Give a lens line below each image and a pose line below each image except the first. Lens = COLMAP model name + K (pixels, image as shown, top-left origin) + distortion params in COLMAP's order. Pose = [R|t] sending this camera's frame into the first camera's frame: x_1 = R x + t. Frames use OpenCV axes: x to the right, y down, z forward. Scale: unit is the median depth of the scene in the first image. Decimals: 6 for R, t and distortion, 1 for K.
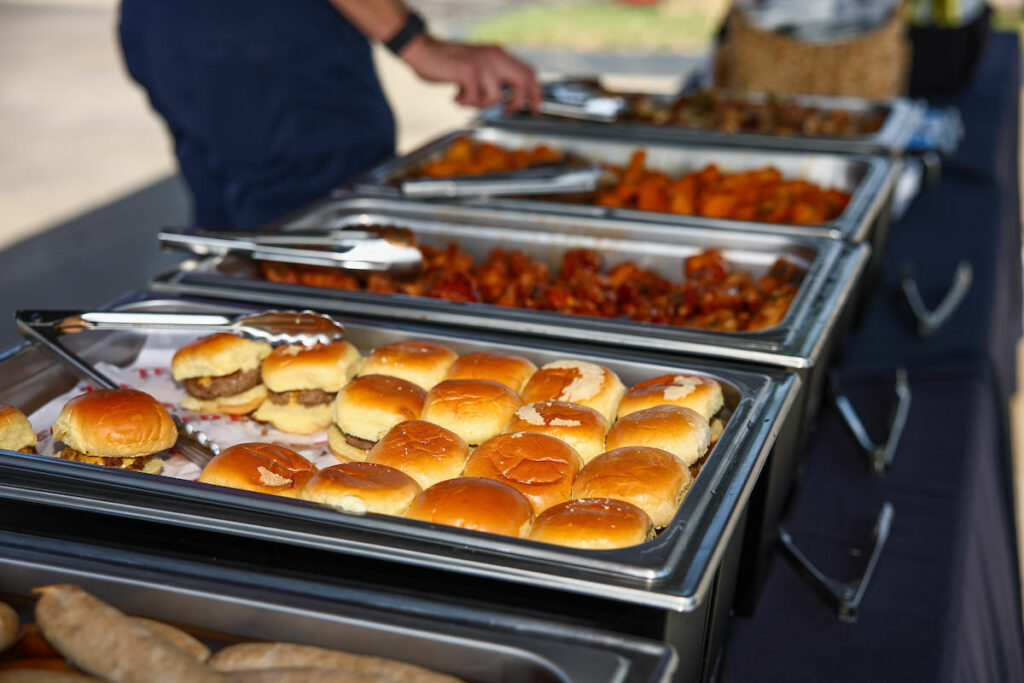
lens RADIAL K [[1551.9, 0, 512.0], [0, 1551.9, 341.5], [0, 0, 1]] dist [0.157515, 0.018245]
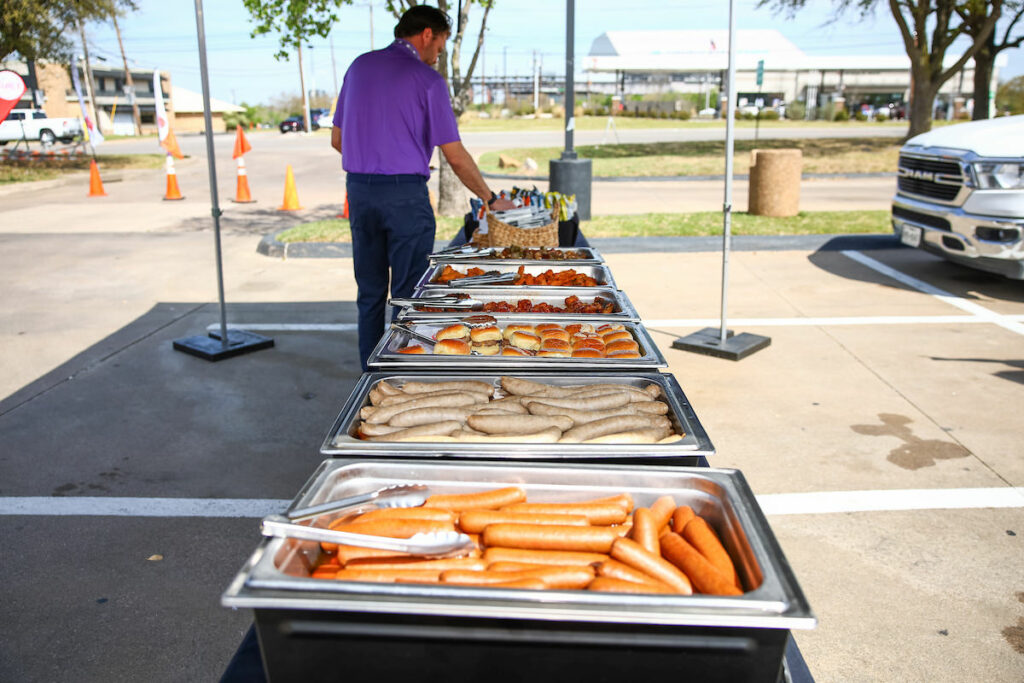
lens RADIAL K [[862.4, 0, 517.0], [0, 862.4, 344.0], [0, 0, 1]] dist [-0.051199, 0.001620]
pose [[0.953040, -0.078748, 0.292425, -0.429734], [0.098229, 0.993777, -0.052520, 0.099076], [-0.286470, 0.078779, 0.954845, -0.447886]]
